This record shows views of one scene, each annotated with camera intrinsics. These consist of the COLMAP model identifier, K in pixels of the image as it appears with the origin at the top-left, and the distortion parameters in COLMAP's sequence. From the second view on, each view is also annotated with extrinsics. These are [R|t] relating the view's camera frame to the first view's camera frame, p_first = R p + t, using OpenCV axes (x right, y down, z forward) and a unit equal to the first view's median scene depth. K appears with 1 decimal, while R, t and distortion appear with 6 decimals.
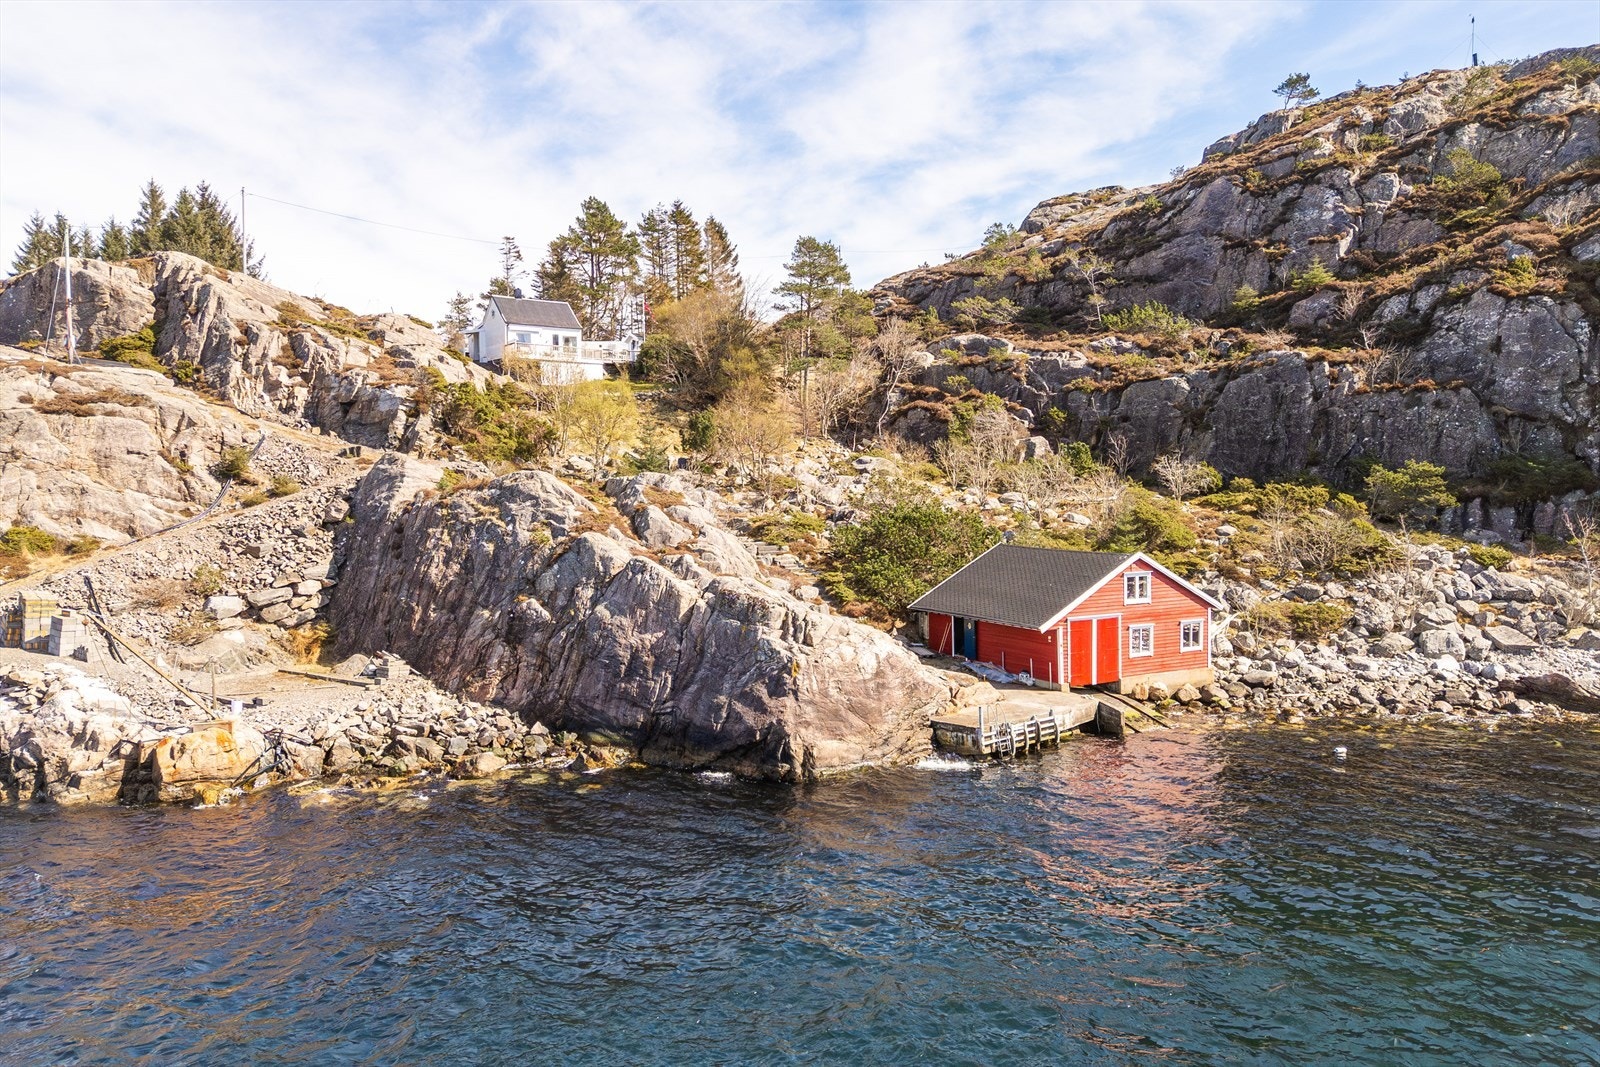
lens RADIAL K [[1175.4, 0, 800.0], [0, 1175.4, 533.5], [0, 0, 1]] dist [0.052972, -0.007350]
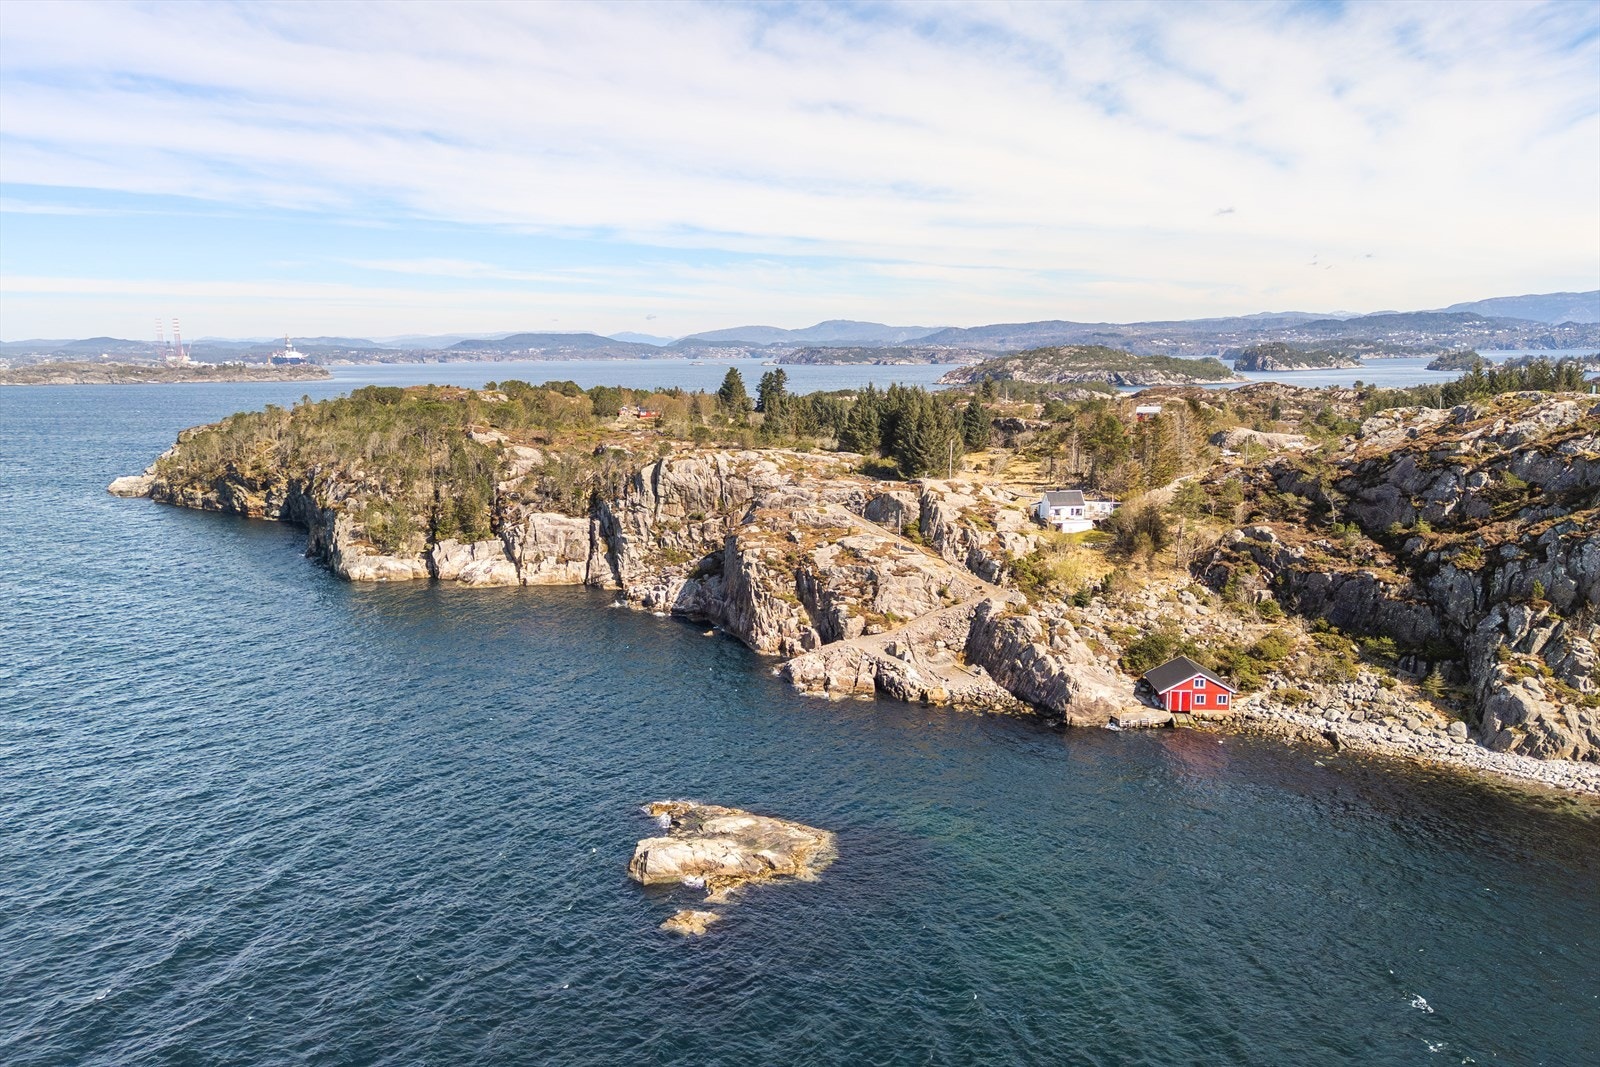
lens RADIAL K [[1139.5, 0, 800.0], [0, 1139.5, 533.5], [0, 0, 1]] dist [0.022841, -0.000130]
pose [[0.849226, 0.089160, -0.520448, 0.839167], [-0.032505, 0.992599, 0.117006, -0.610742], [0.527029, -0.082447, 0.845839, -1.926224]]
